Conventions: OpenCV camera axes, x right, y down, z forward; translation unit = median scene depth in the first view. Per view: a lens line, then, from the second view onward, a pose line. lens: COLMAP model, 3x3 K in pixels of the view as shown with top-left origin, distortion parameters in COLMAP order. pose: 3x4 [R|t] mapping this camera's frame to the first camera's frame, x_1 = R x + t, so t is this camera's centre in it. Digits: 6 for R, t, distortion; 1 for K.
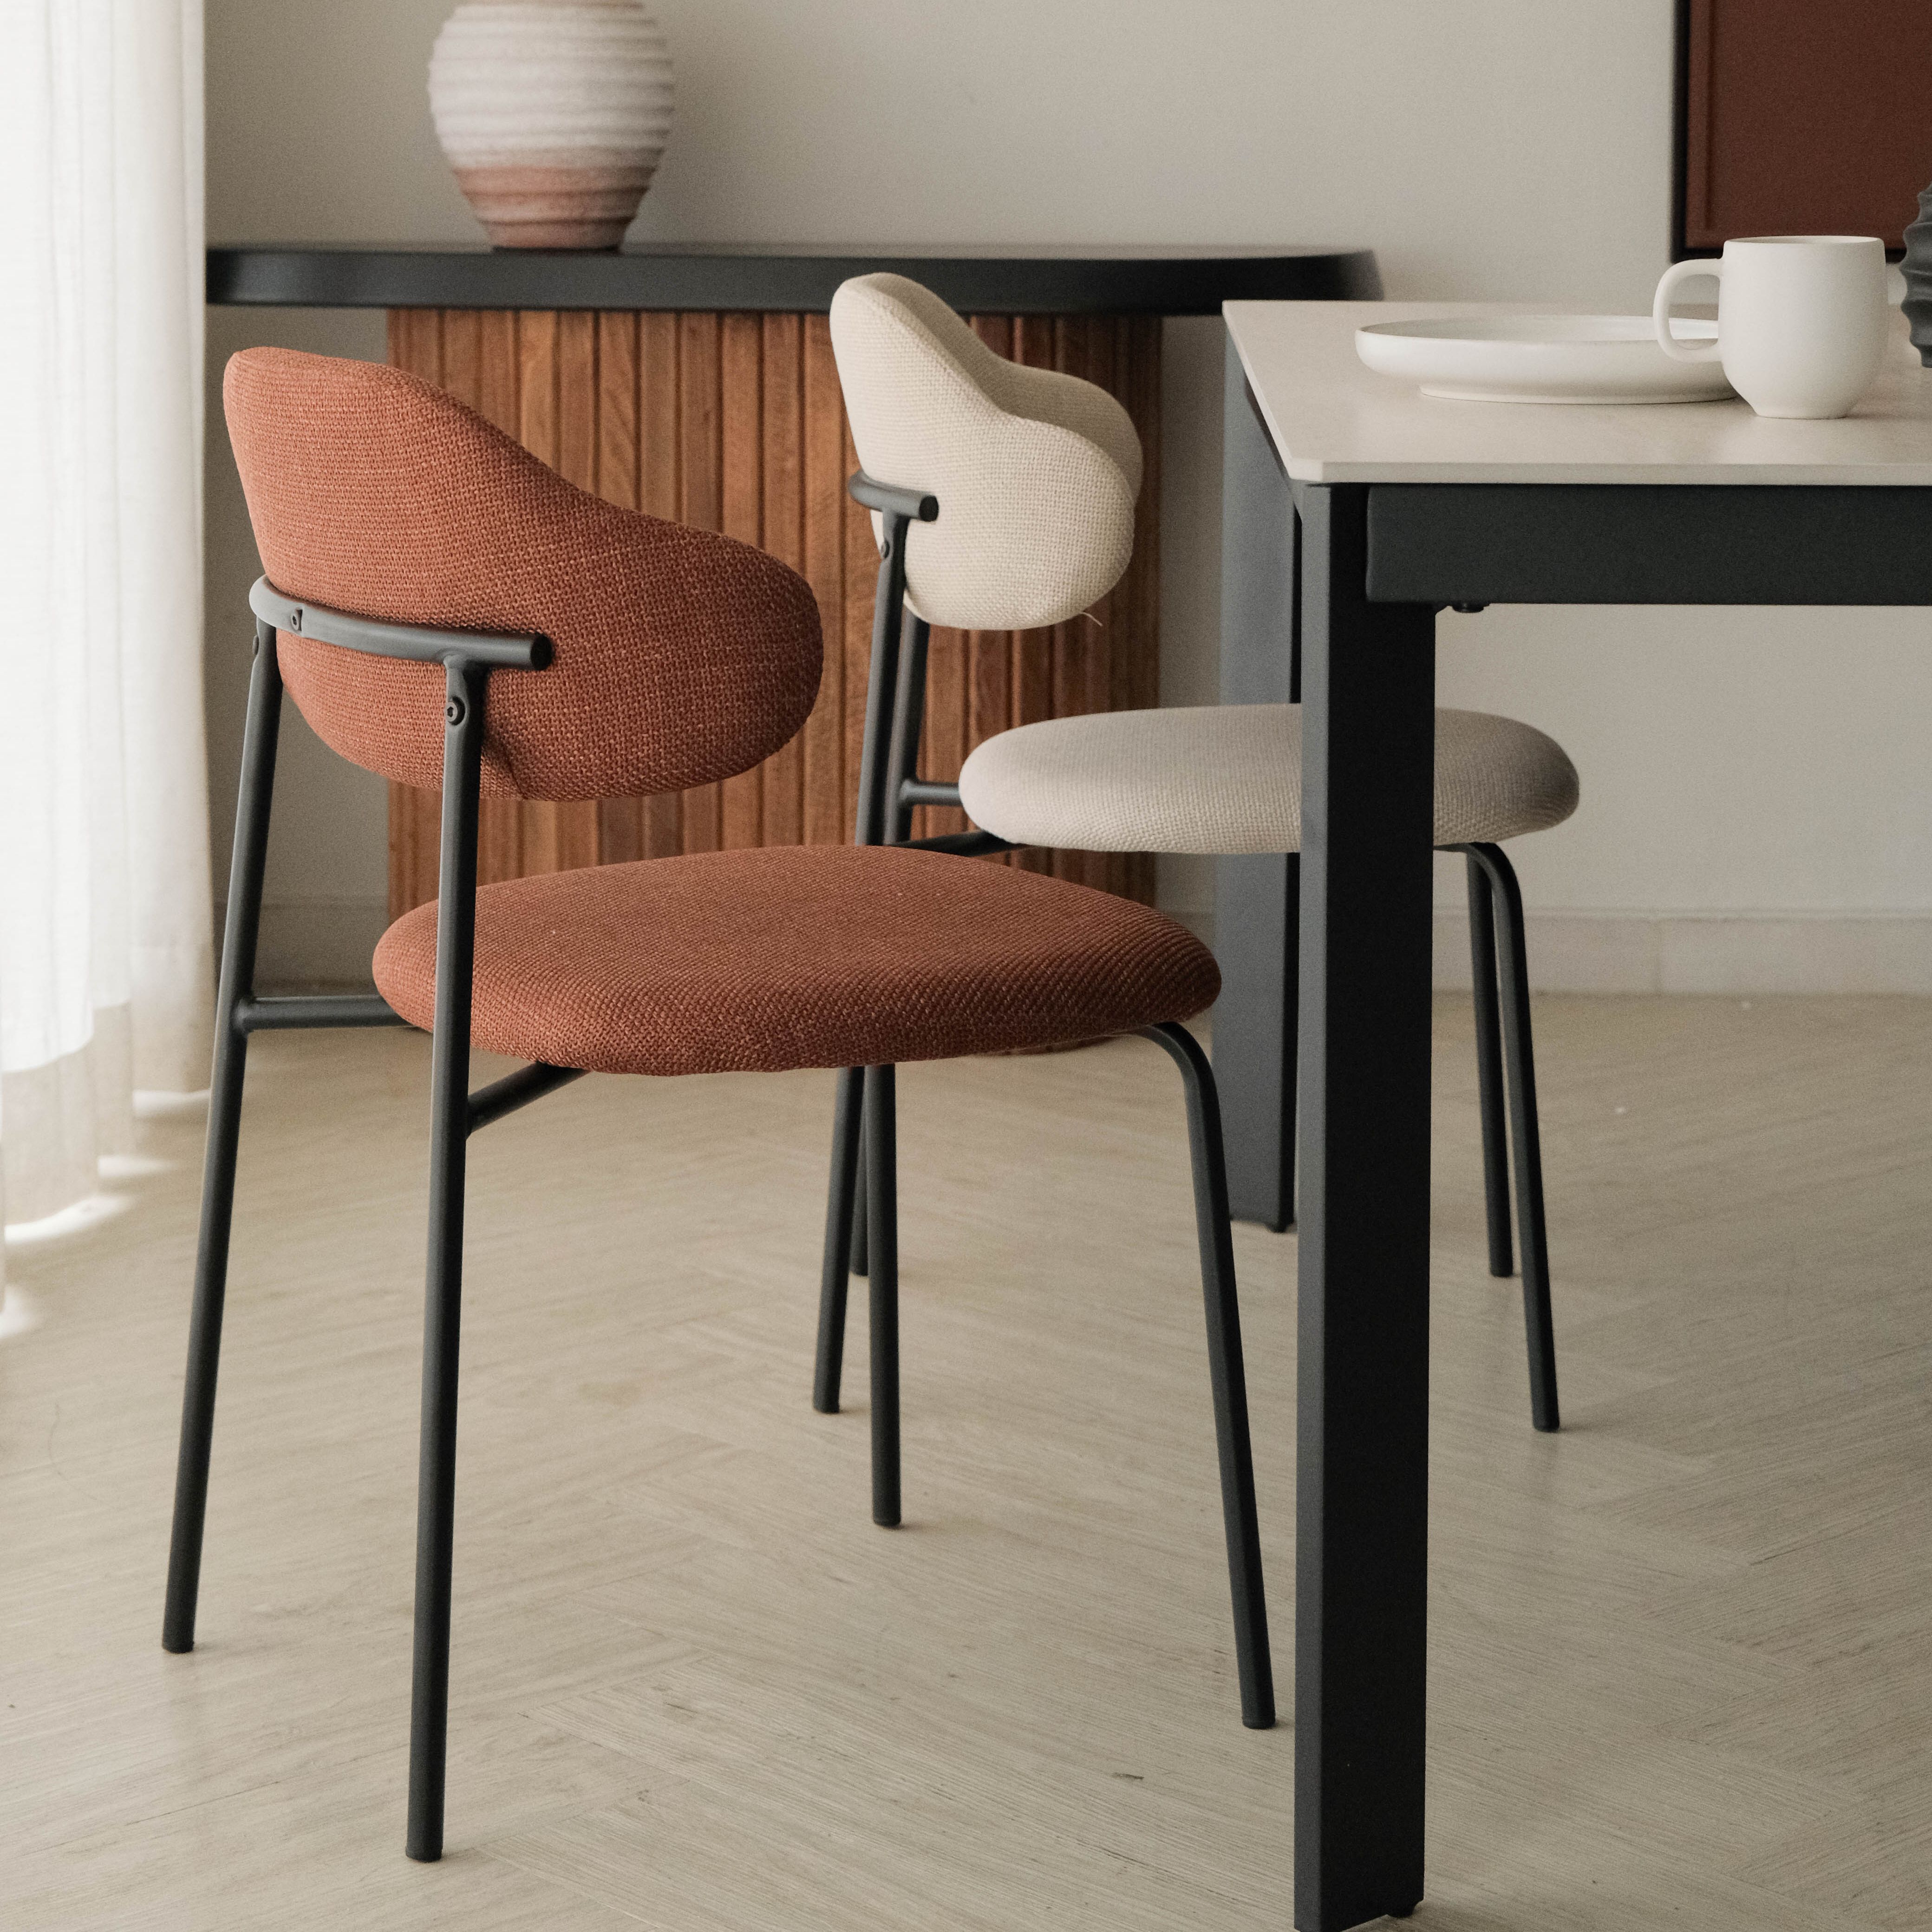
lens RADIAL K [[4629.8, 0, 875.1], [0, 4629.8, 605.2], [0, 0, 1]] dist [-0.036226, 0.391267]
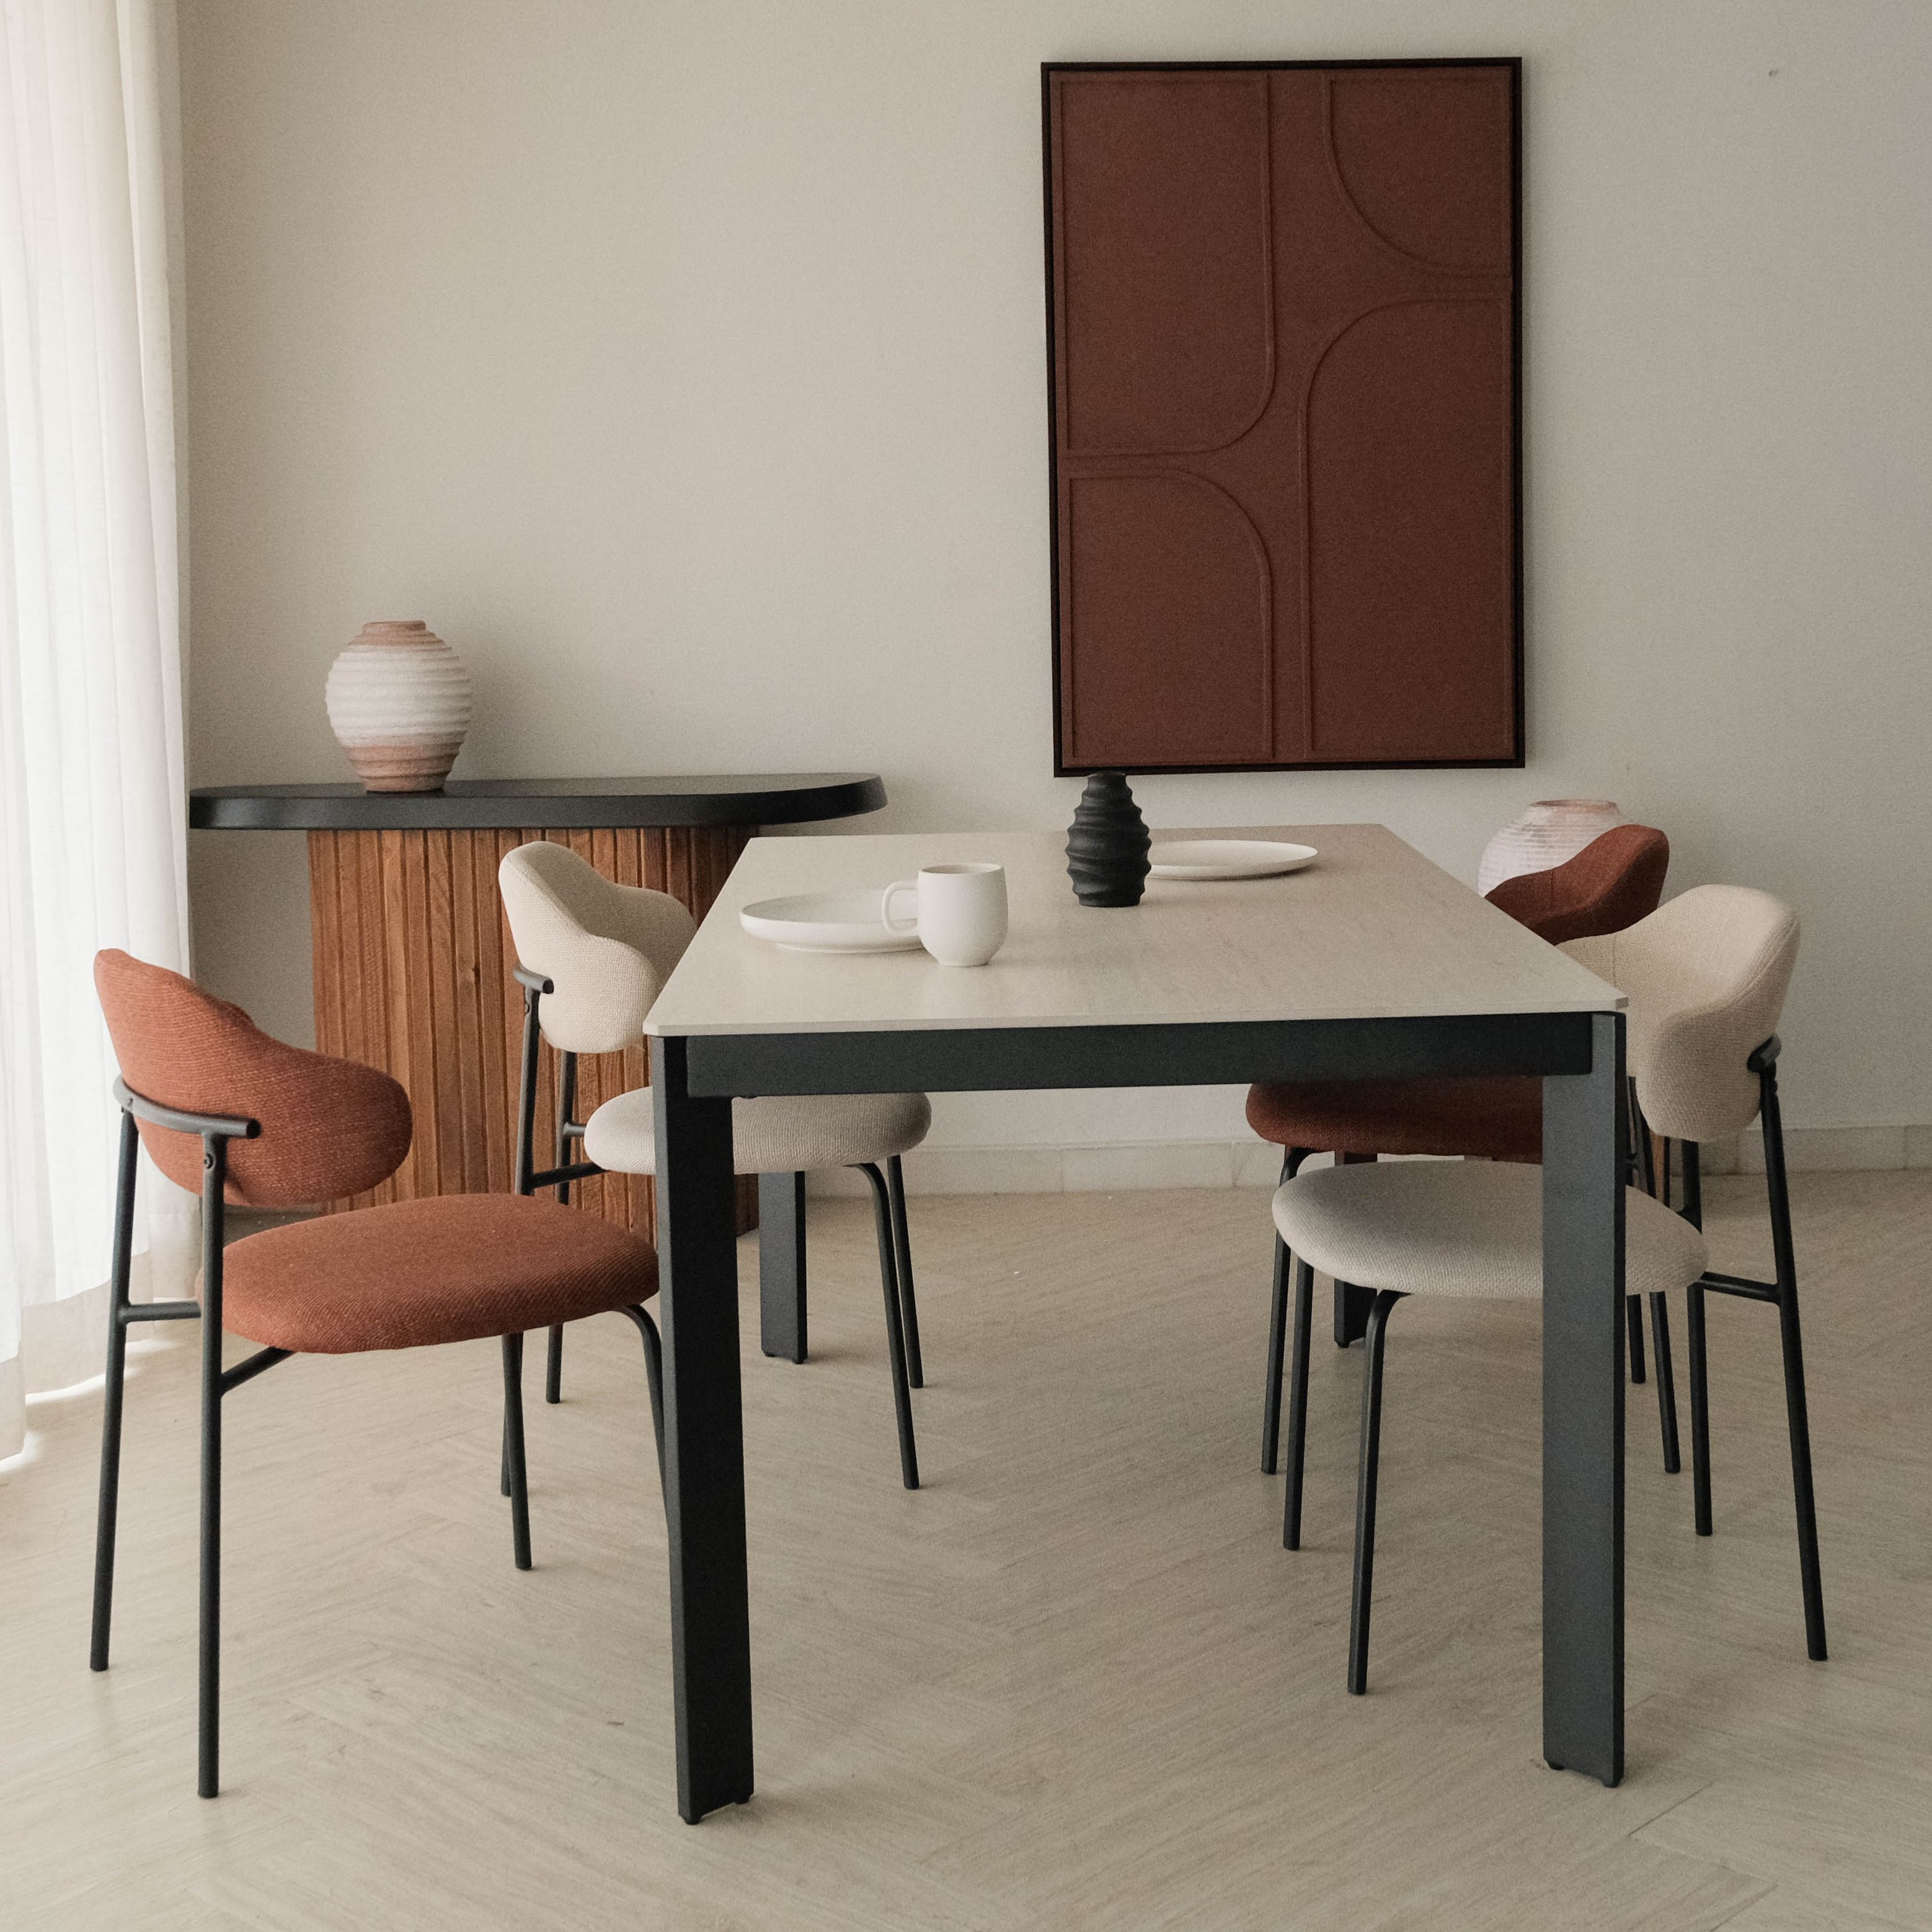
lens RADIAL K [[2805.0, 0, 970.2], [0, 2805.0, 881.5], [0, 0, 1]] dist [0.052083, -0.080004]
pose [[0.997268, -0.028848, 0.067997, 0.118306], [0.028468, 0.999573, 0.006553, -0.074738], [-0.068157, -0.004599, 0.997664, -0.104276]]
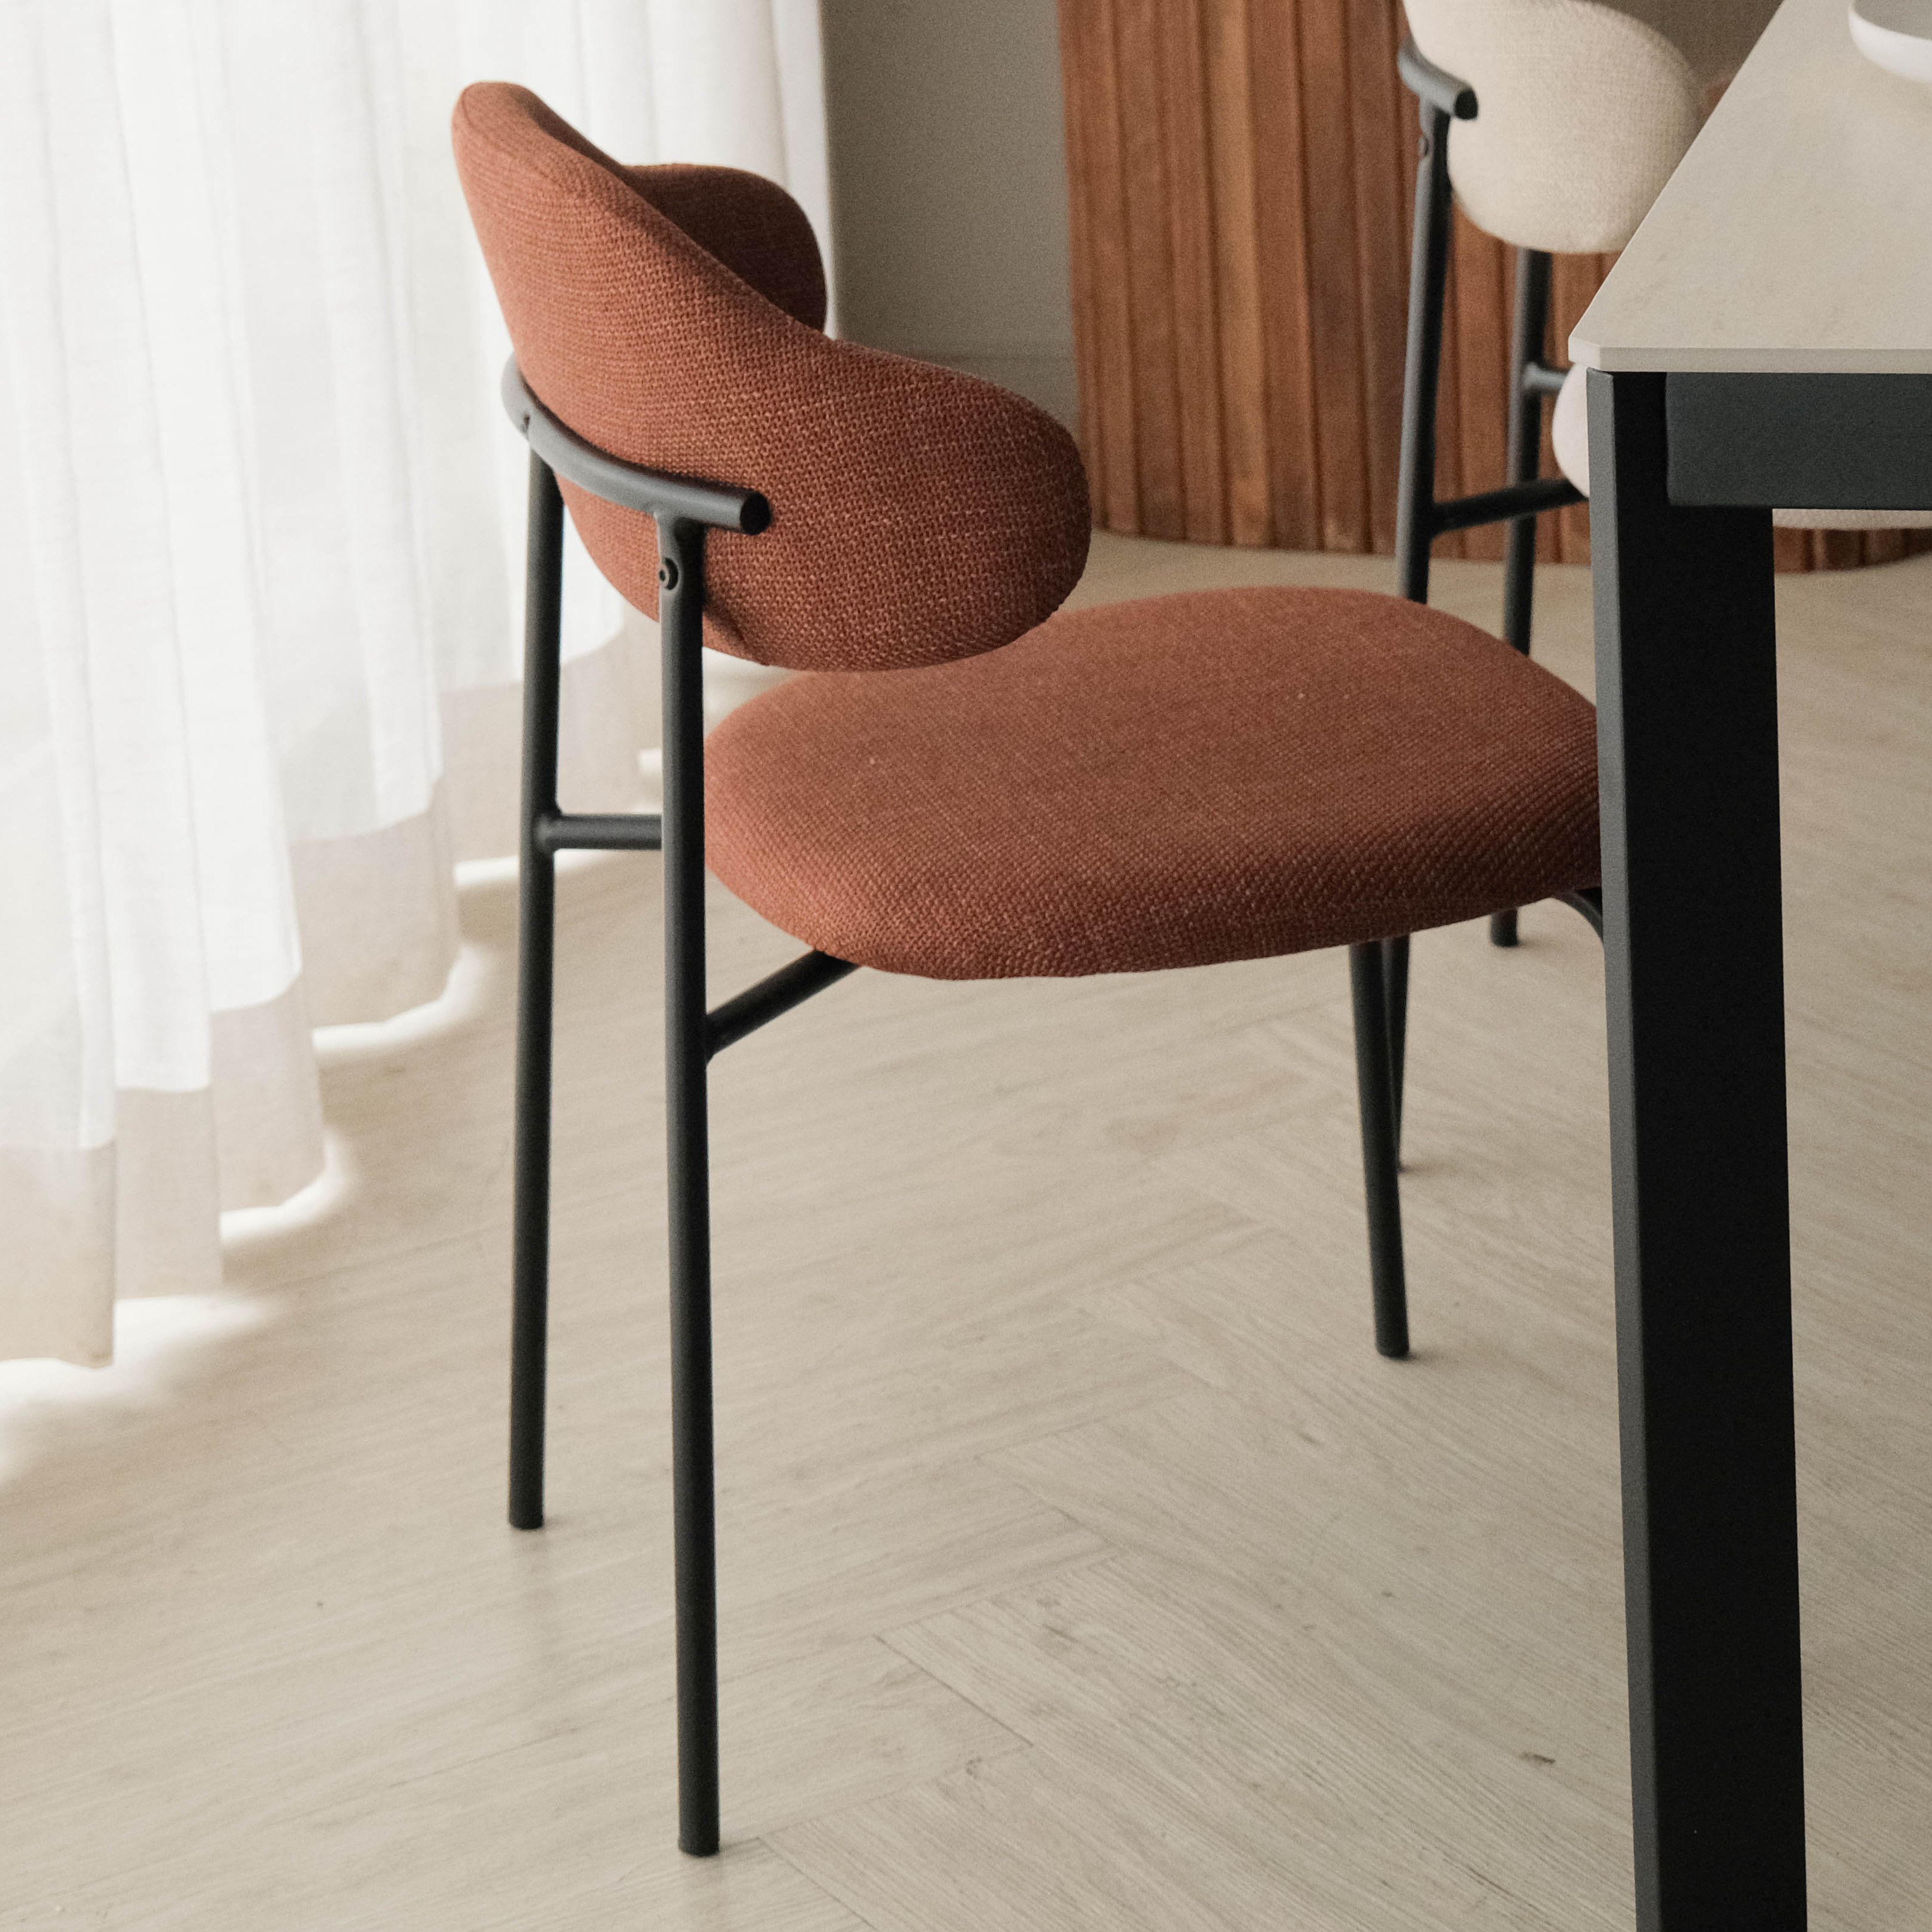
lens RADIAL K [[5832.0, 0, 1111.5], [0, 5832.0, 647.5], [0, 0, 1]] dist [-0.001403, 0.394058]
pose [[0.982400, 0.001539, -0.186784, 0.164795], [0.033957, 0.981833, 0.186685, -0.140509], [0.183677, -0.189742, 0.964500, -0.013528]]
